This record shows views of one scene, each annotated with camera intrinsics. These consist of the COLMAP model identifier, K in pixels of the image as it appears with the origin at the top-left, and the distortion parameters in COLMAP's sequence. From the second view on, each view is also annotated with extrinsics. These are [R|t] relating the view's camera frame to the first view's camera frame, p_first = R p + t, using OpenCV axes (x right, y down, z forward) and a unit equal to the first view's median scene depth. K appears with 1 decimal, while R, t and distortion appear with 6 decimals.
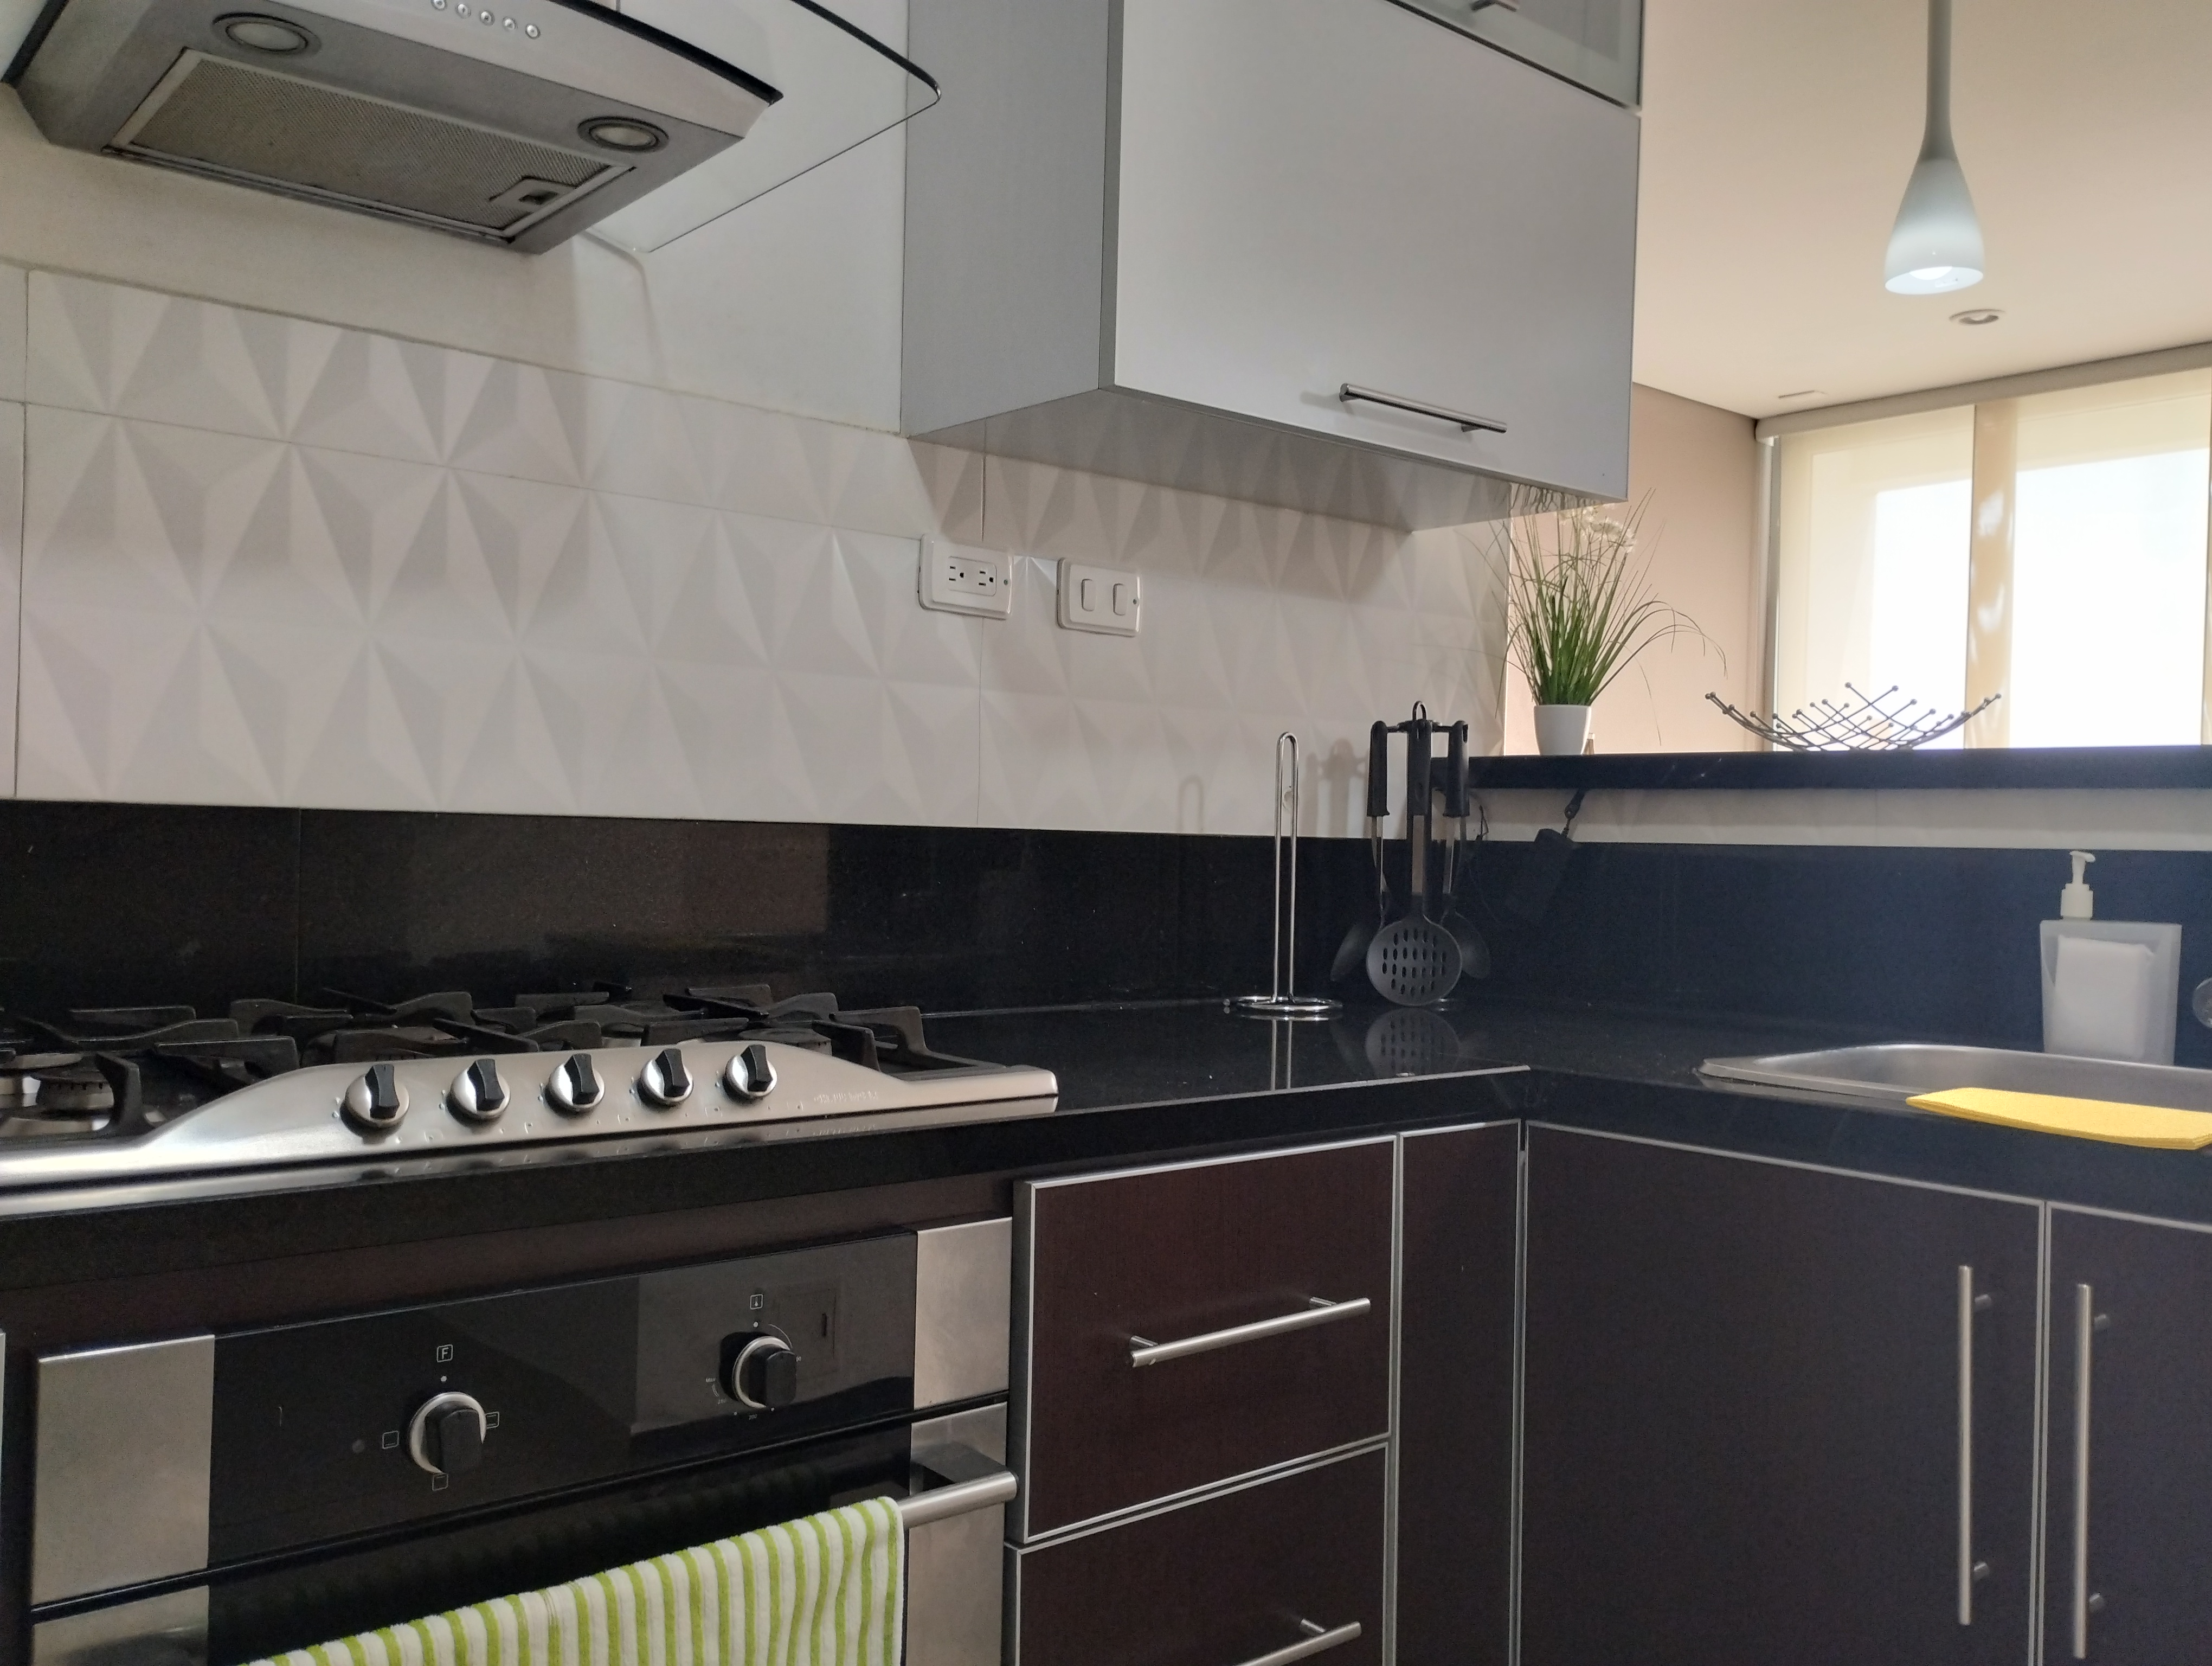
lens RADIAL K [[1829.7, 0, 1106.0], [0, 1829.7, 833.0], [0, 0, 1]] dist [0.074664, 0.002172]
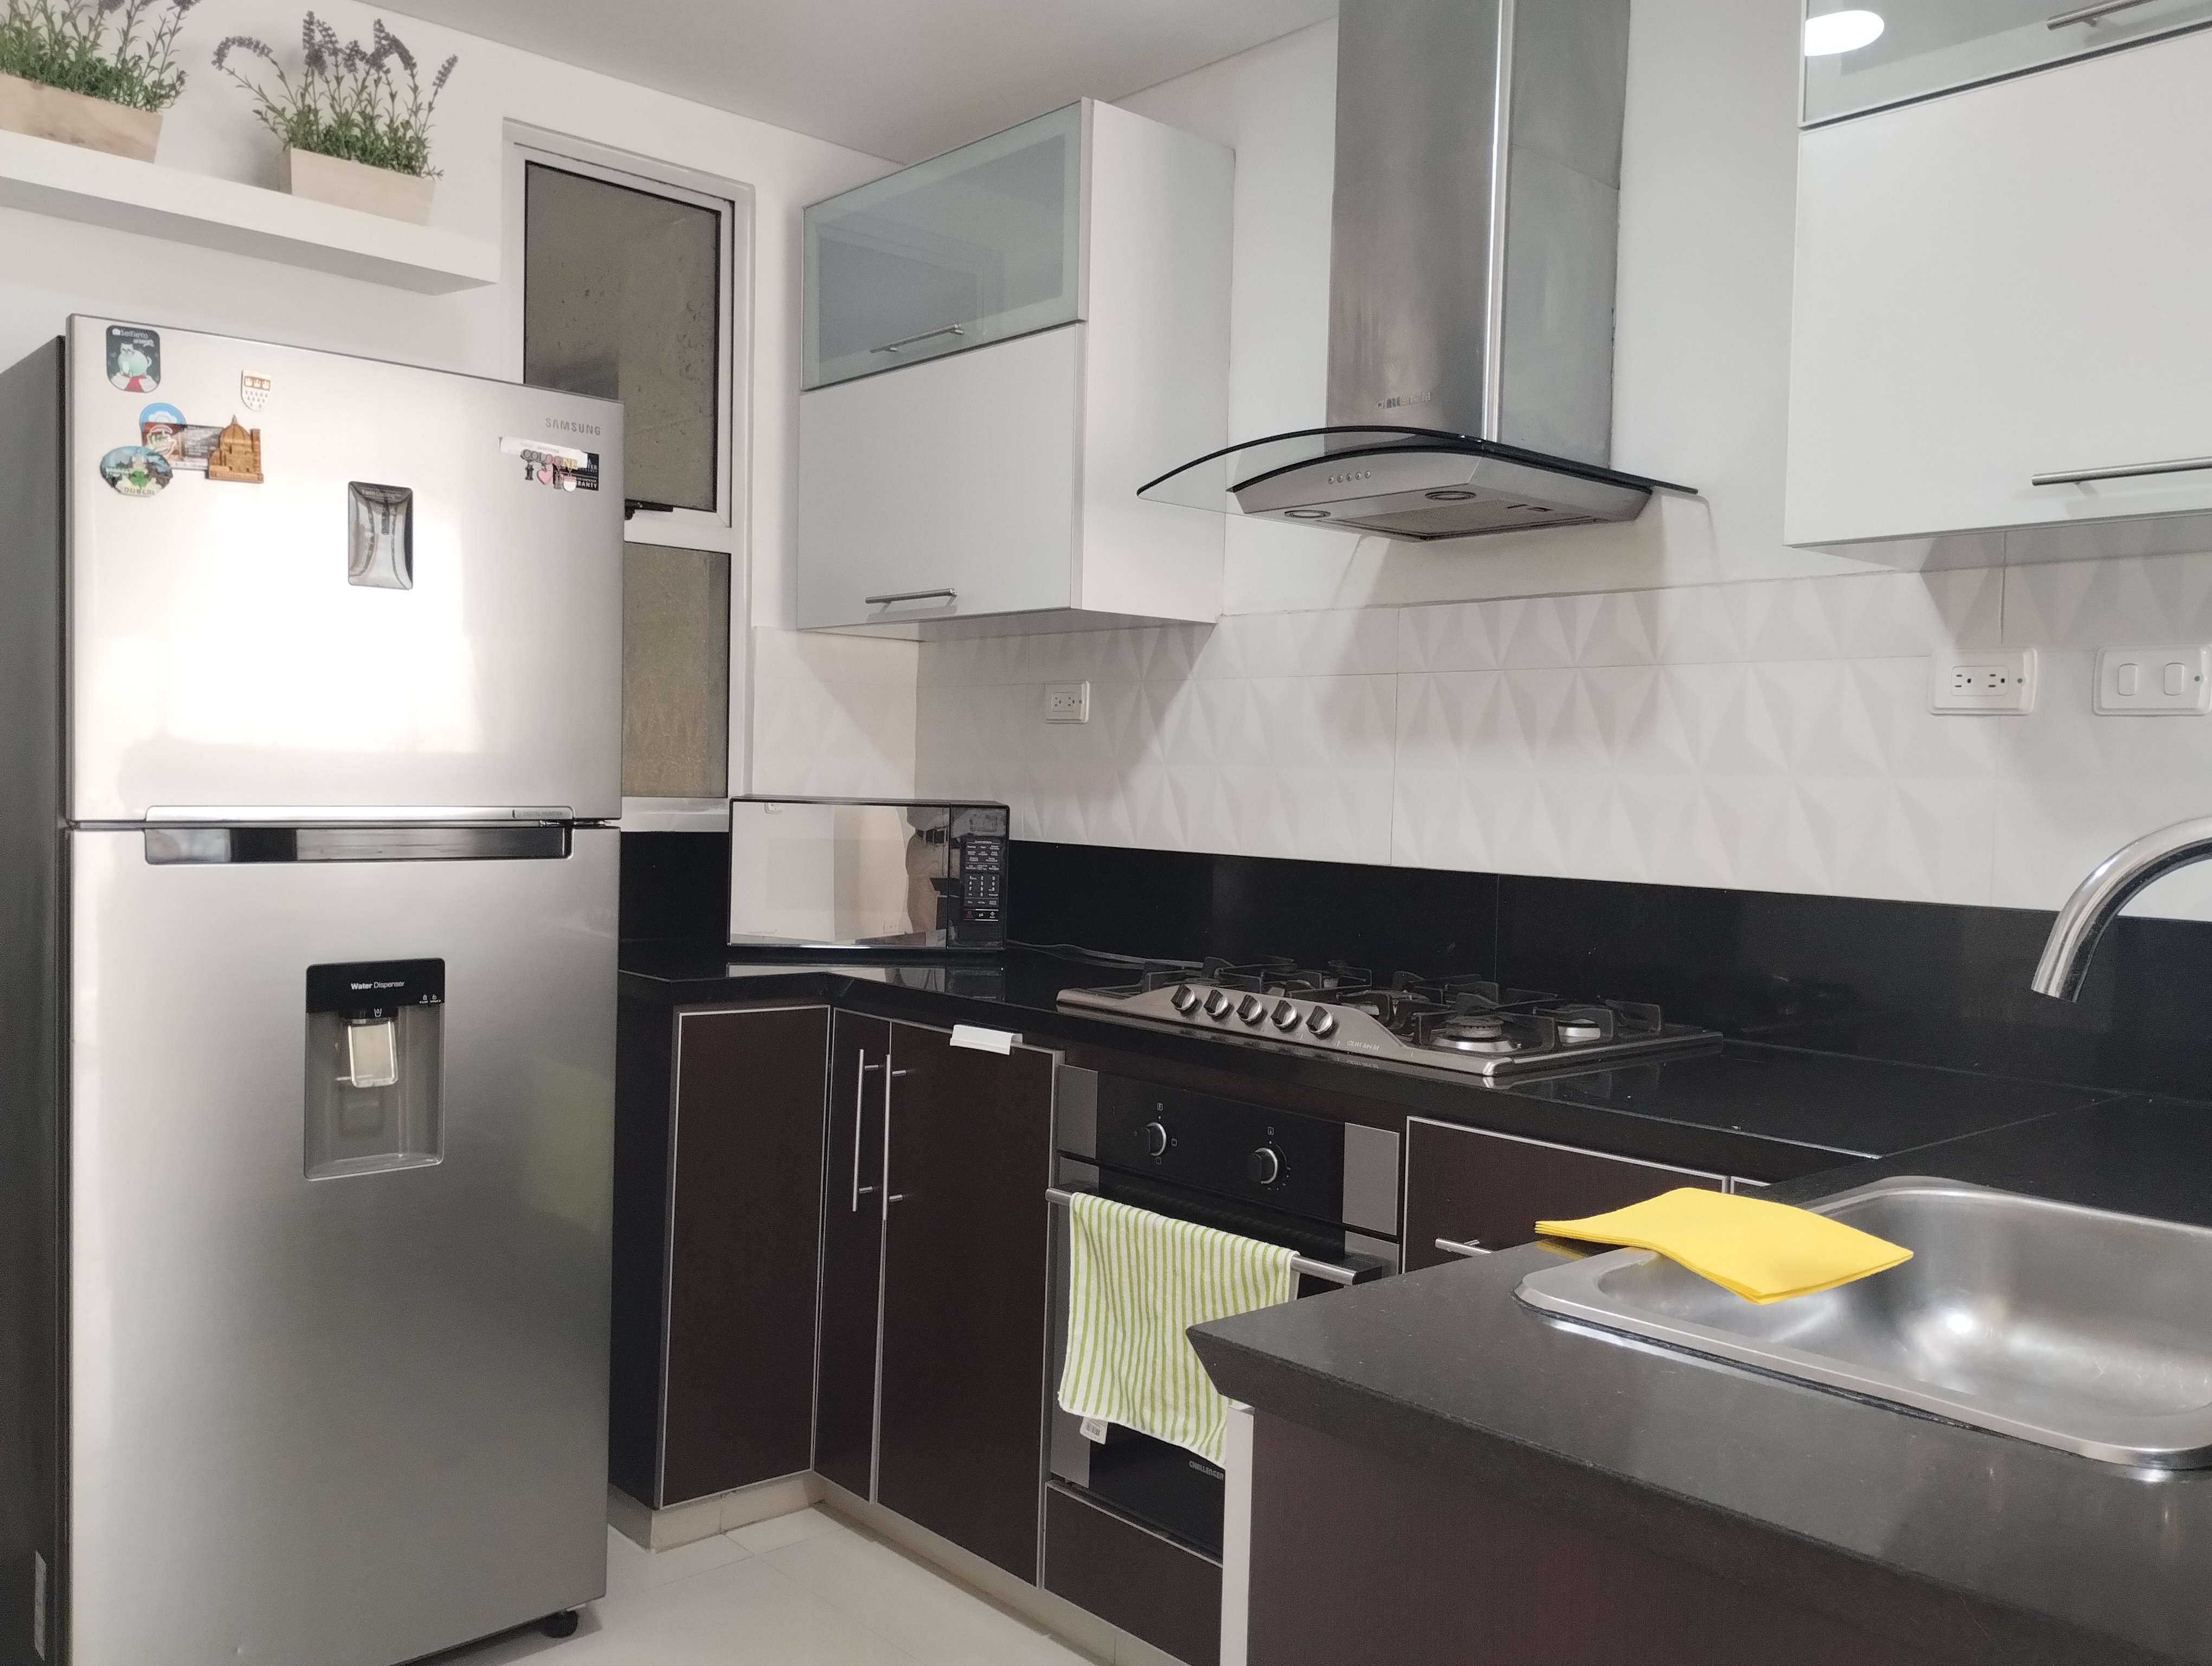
lens RADIAL K [[1829.7, 0, 1106.0], [0, 1829.7, 833.0], [0, 0, 1]] dist [0.074664, 0.002172]
pose [[0.051043, -0.005834, -0.998679, 1.171431], [-0.028174, 0.999577, -0.007279, -0.028700], [0.998299, 0.028509, 0.050857, 0.480608]]
